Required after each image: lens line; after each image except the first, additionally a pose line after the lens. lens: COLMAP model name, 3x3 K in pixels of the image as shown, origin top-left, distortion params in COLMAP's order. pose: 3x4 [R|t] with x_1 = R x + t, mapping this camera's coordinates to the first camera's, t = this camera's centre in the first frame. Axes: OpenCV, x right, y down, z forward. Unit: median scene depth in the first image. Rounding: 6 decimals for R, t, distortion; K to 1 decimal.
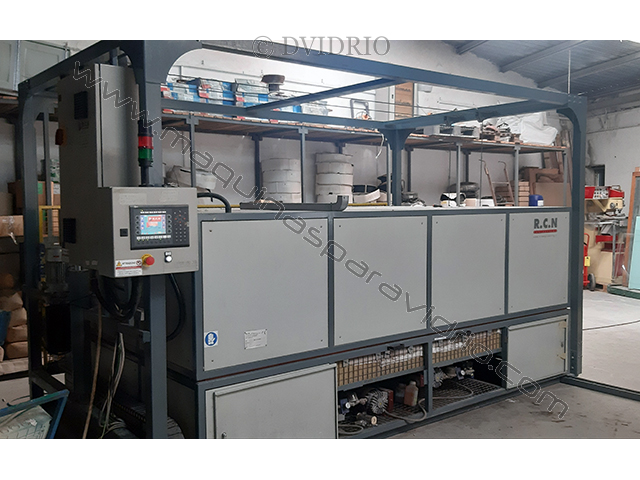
lens RADIAL K [[647.8, 0, 320.0], [0, 647.8, 240.0], [0, 0, 1]] dist [0.004988, -0.006864]
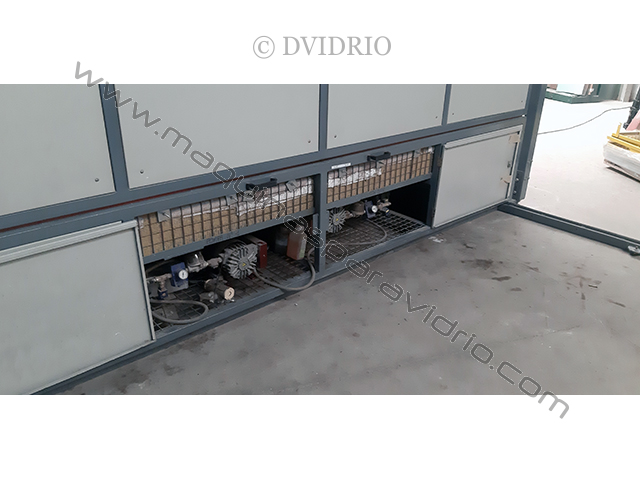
lens RADIAL K [[500.3, 0, 319.9], [0, 500.3, 224.0], [0, 0, 1]] dist [0.082325, -0.003747]
pose [[0.996699, 0.006000, 0.080959, 0.124008], [-0.032854, 0.941761, 0.334673, 0.041581], [-0.074236, -0.336228, 0.938850, 0.516206]]
